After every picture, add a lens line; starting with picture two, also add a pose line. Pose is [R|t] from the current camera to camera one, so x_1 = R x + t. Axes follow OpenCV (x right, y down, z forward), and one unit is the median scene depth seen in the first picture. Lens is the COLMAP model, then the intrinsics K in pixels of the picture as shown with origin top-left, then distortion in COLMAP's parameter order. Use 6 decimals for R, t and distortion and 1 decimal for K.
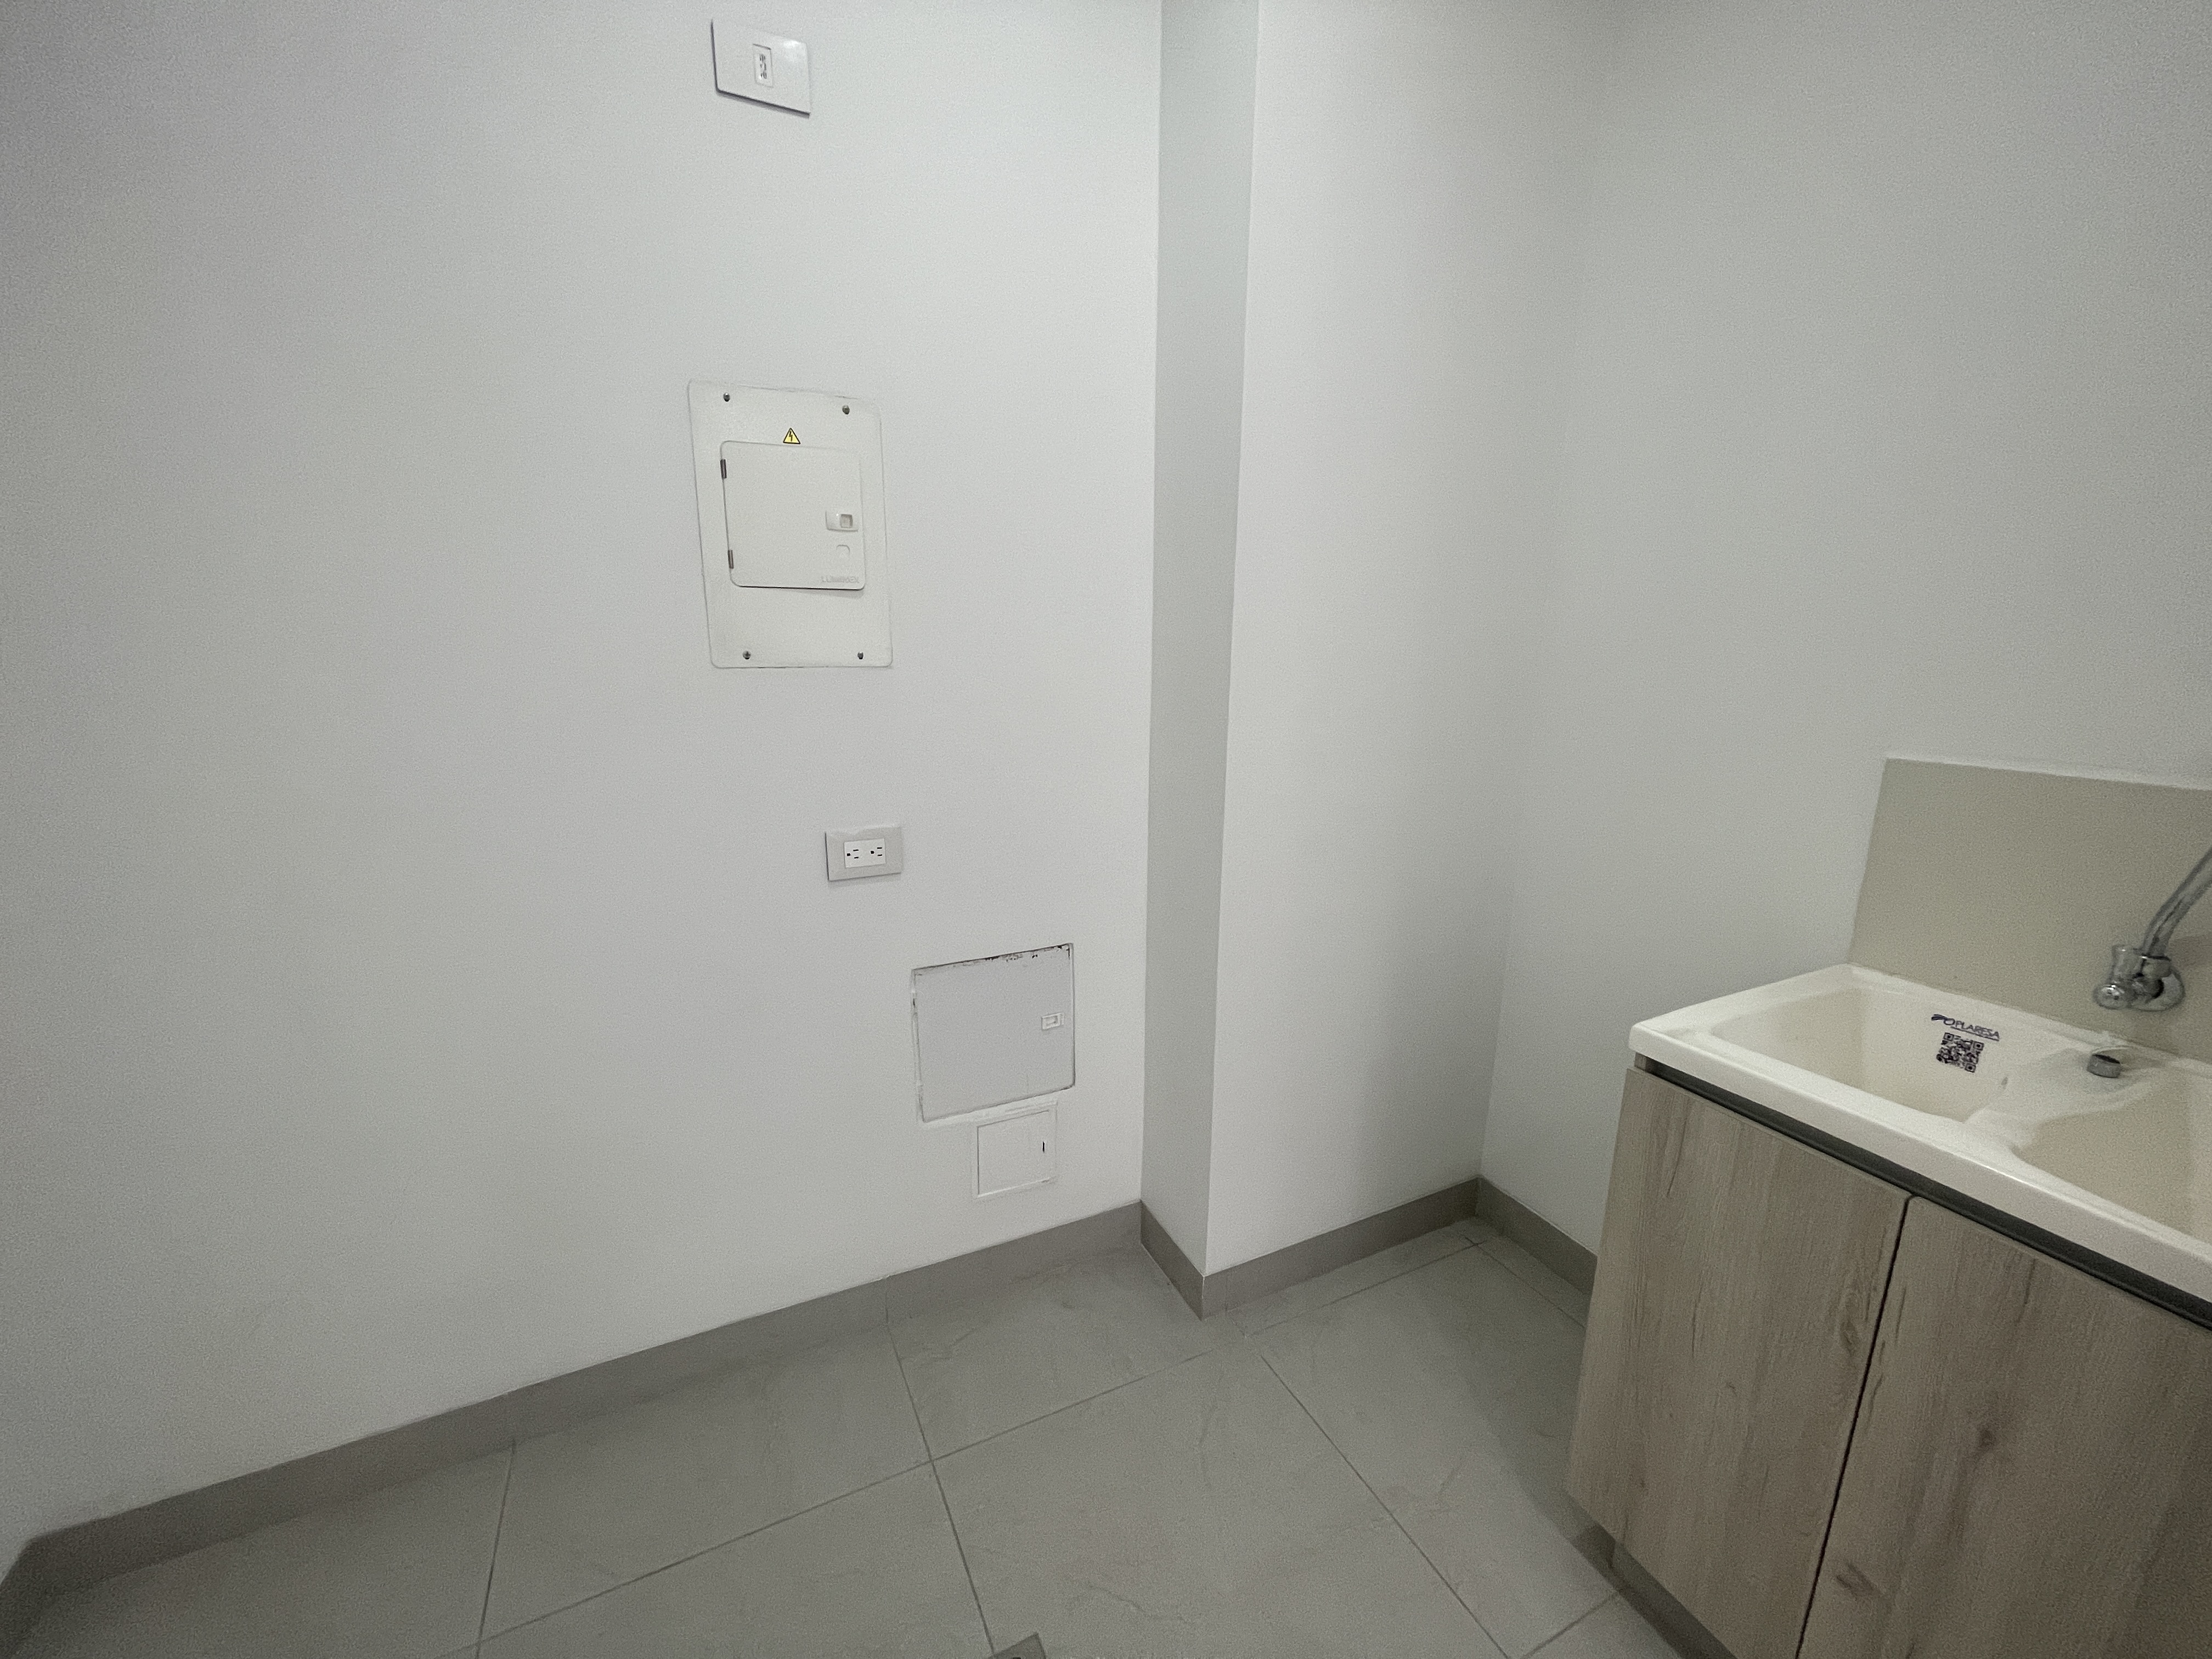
lens RADIAL K [[887.6, 0, 1103.6], [0, 887.6, 831.5], [0, 0, 1]] dist [-0.003511, -0.000459]
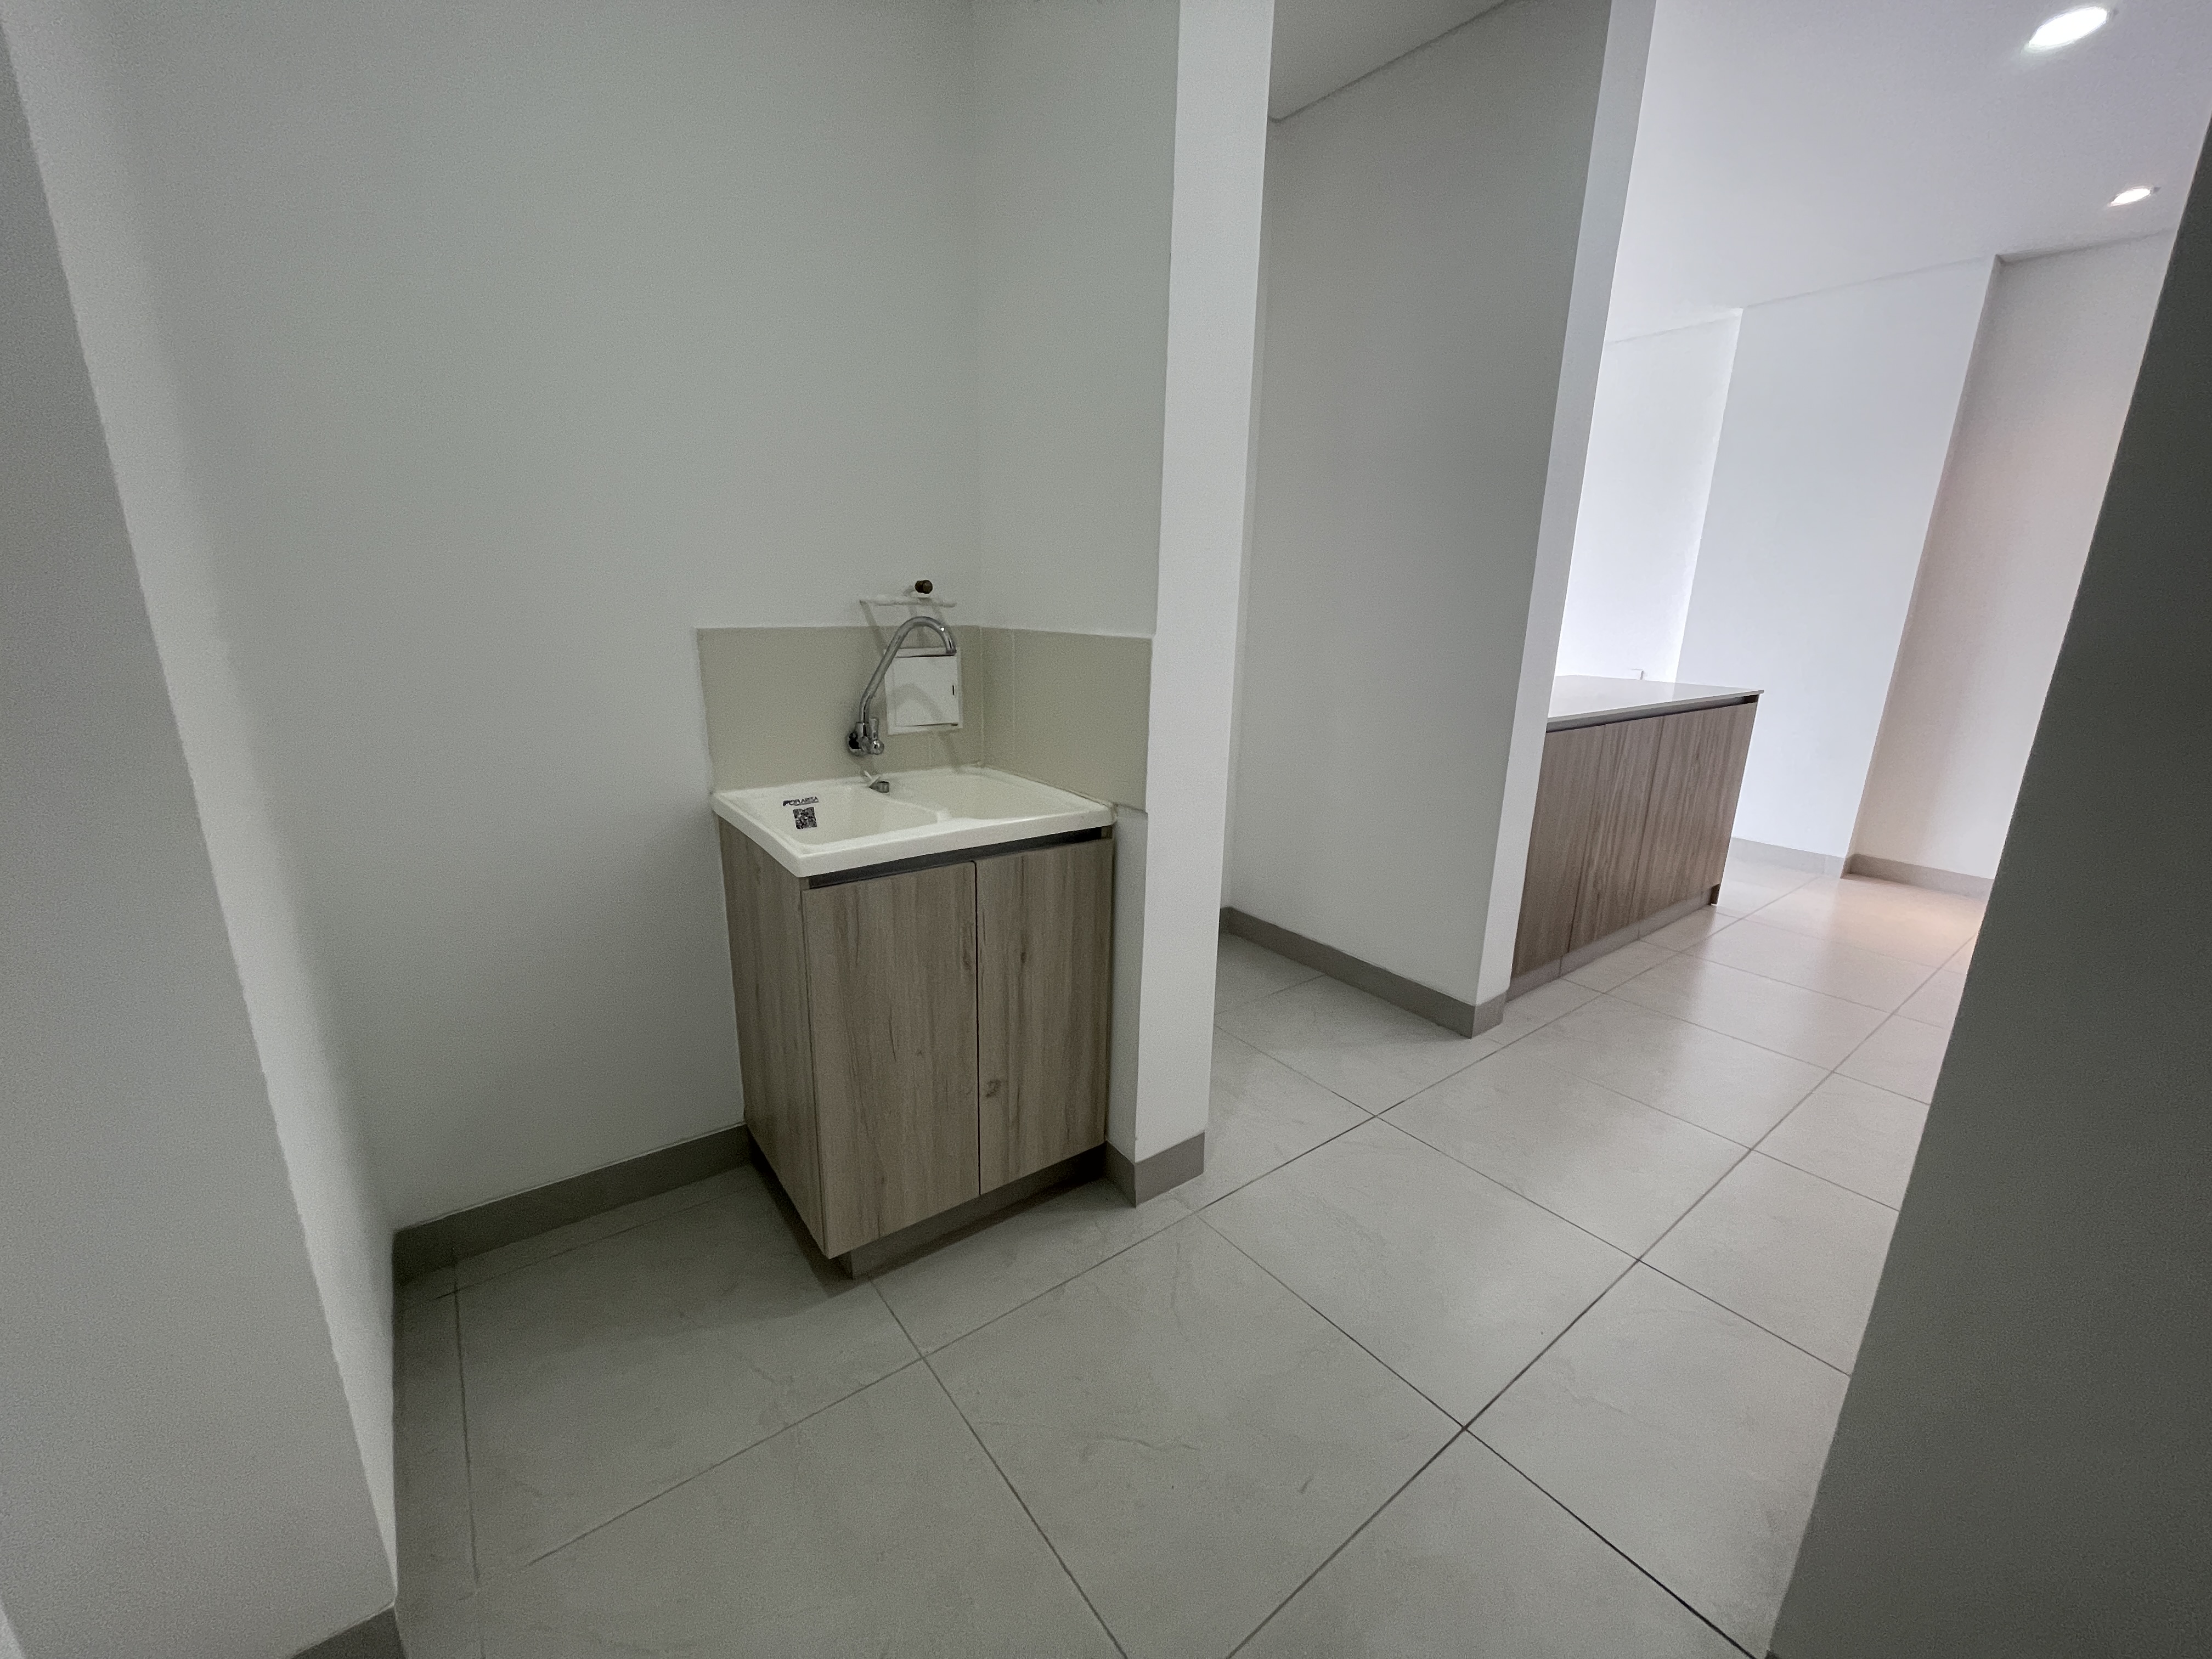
lens RADIAL K [[887.6, 0, 1103.6], [0, 887.6, 831.5], [0, 0, 1]] dist [-0.003511, -0.000459]
pose [[-0.201939, -0.262862, 0.943464, -0.605351], [0.189142, 0.934709, 0.300906, -0.093860], [-0.960961, 0.239213, -0.139036, 0.775558]]
